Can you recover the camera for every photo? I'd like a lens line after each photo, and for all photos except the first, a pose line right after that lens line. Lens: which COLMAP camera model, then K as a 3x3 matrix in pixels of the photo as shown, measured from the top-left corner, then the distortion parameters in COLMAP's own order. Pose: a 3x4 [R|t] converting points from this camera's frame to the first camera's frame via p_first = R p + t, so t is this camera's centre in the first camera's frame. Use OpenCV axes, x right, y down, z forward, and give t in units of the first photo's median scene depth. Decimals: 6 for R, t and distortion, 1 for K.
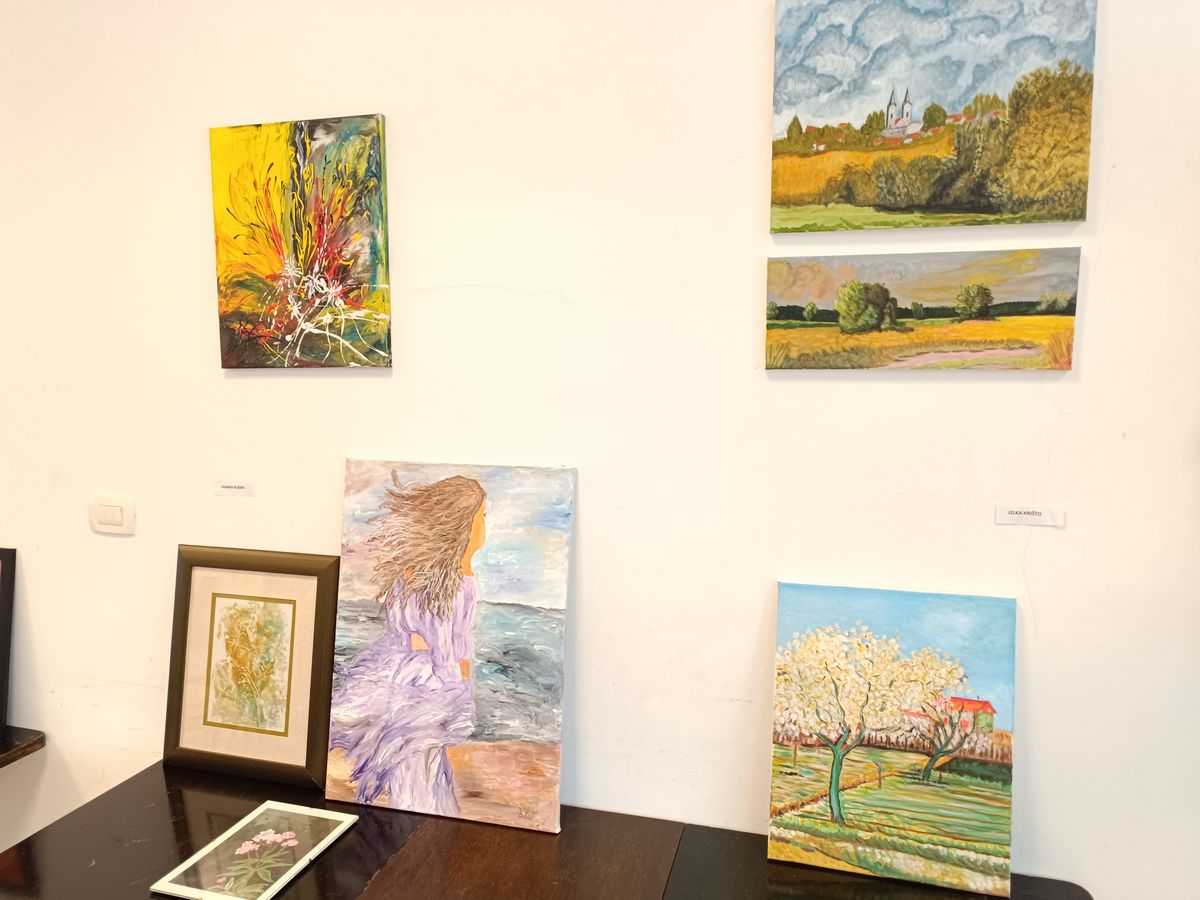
lens RADIAL K [[818.6, 0, 593.1], [0, 818.6, 452.3], [0, 0, 1]] dist [0.024590, -0.019456]
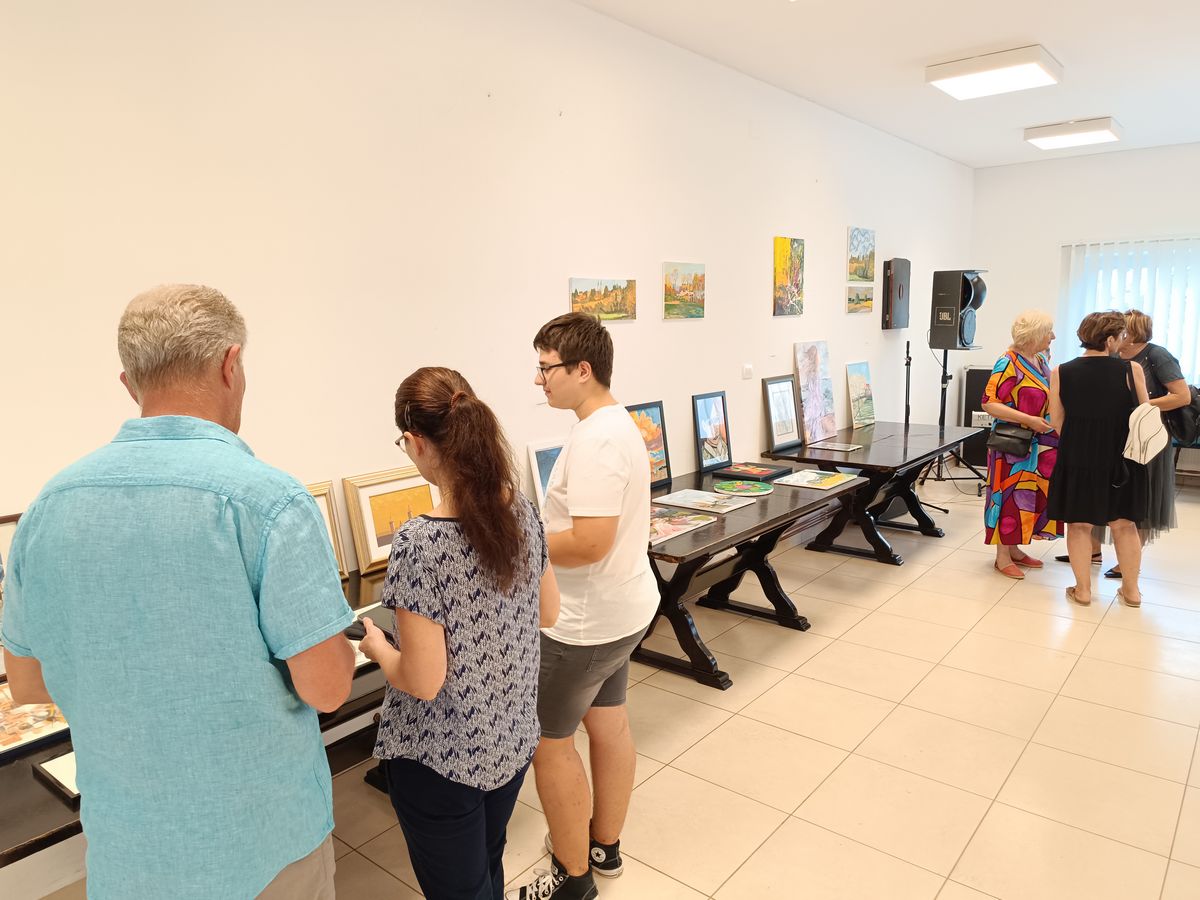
lens RADIAL K [[818.6, 0, 599.6], [0, 818.6, 451.3], [0, 0, 1]] dist [0.024590, -0.019456]
pose [[0.411937, -0.162974, 0.896520, -3.852296], [0.114483, 0.985336, 0.126516, -0.074081], [-0.903992, 0.050519, 0.424554, 0.368852]]
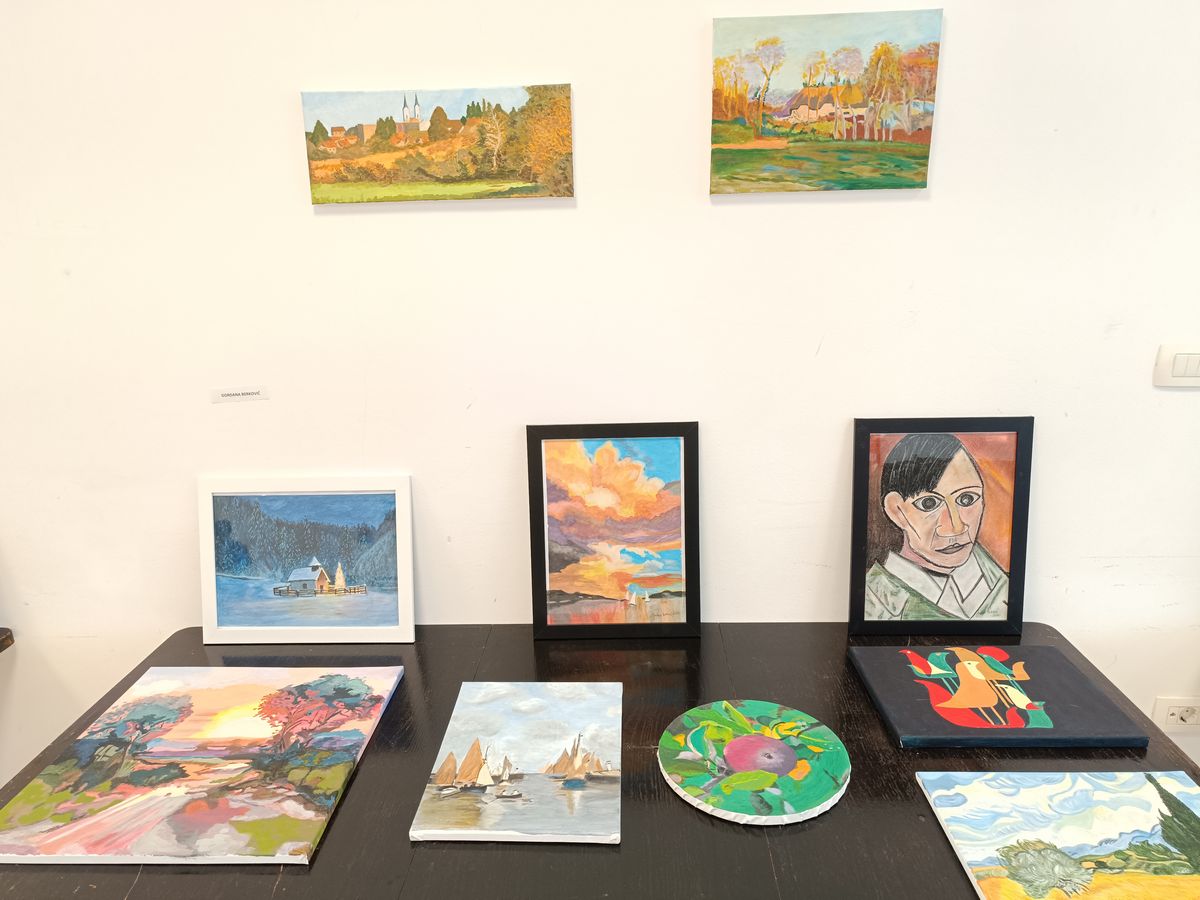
lens RADIAL K [[818.6, 0, 599.7], [0, 818.6, 454.6], [0, 0, 1]] dist [0.024590, -0.019456]
pose [[0.972848, -0.088872, 0.213702, -1.608462], [0.053471, 0.984663, 0.166071, -0.006550], [-0.225183, -0.150135, 0.962680, 0.371530]]
